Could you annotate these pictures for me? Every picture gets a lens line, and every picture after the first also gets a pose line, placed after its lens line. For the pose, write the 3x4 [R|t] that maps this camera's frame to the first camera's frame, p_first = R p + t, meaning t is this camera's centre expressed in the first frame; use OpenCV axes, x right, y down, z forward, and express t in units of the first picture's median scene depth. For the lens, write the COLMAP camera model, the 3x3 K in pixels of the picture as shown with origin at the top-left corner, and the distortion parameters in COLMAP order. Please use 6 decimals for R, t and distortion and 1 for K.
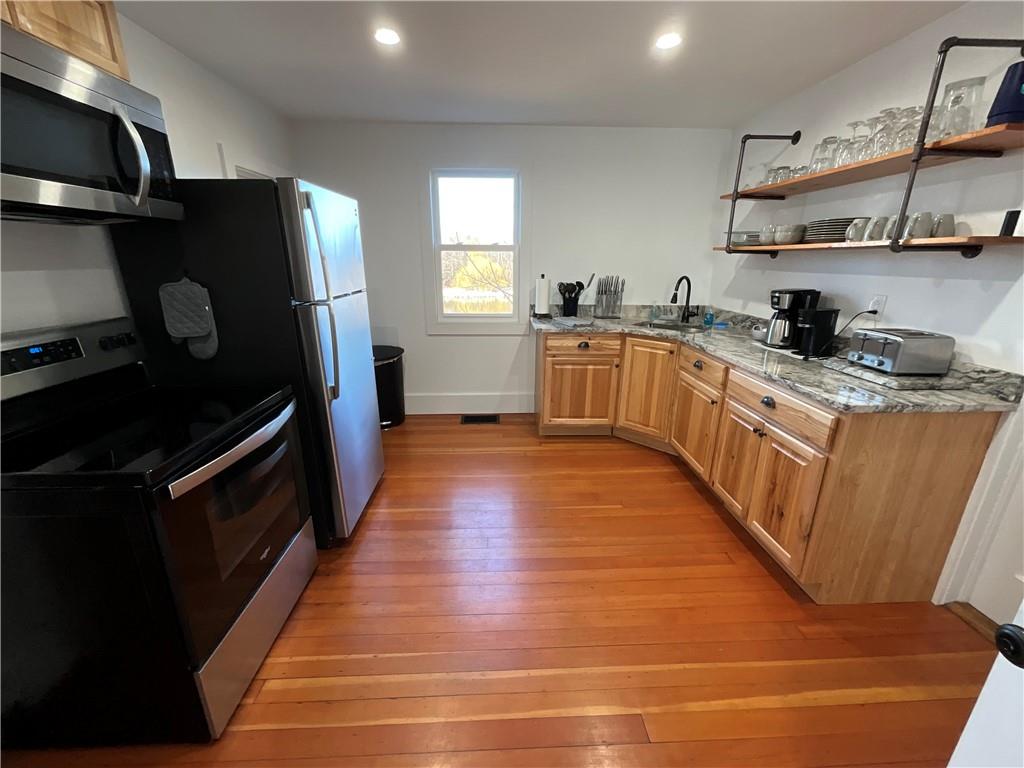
lens RADIAL K [[410.6, 0, 504.7], [0, 410.6, 382.7], [0, 0, 1]] dist [-0.001134, -0.001835]
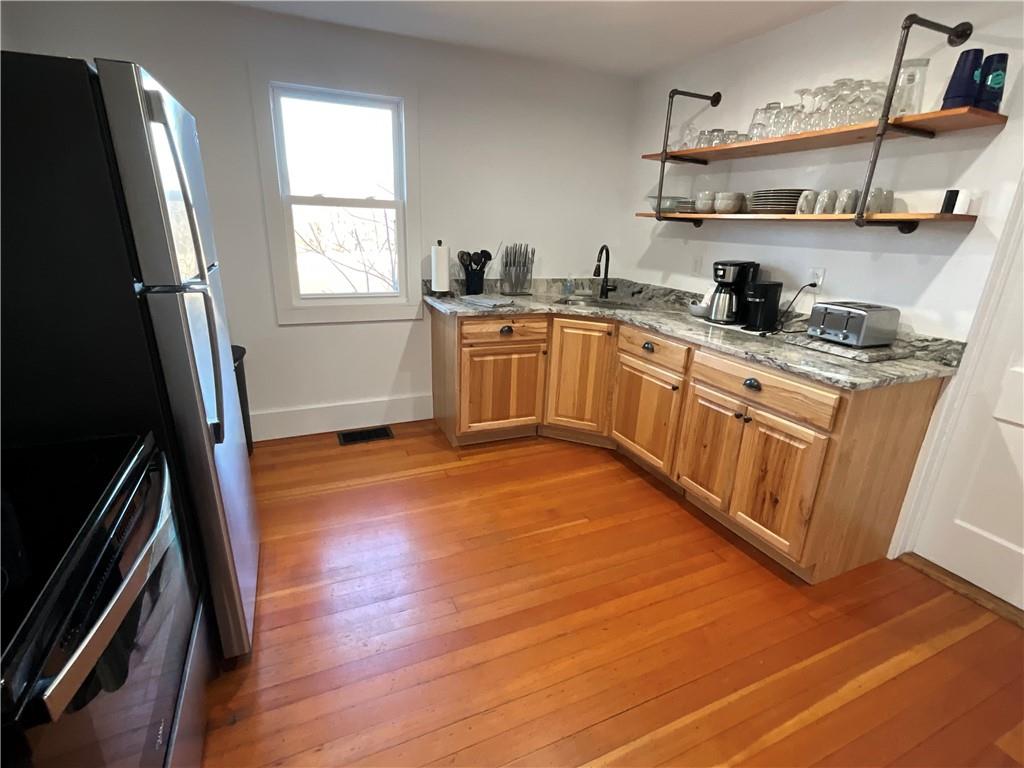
lens RADIAL K [[491.1, 0, 514.1], [0, 491.1, 384.2], [0, 0, 1]] dist [-0.006824, 0.002442]
pose [[0.928314, -0.090423, 0.360635, -0.222979], [0.079688, 0.995823, 0.044561, -0.039304], [-0.363158, -0.012629, 0.931642, 0.135104]]
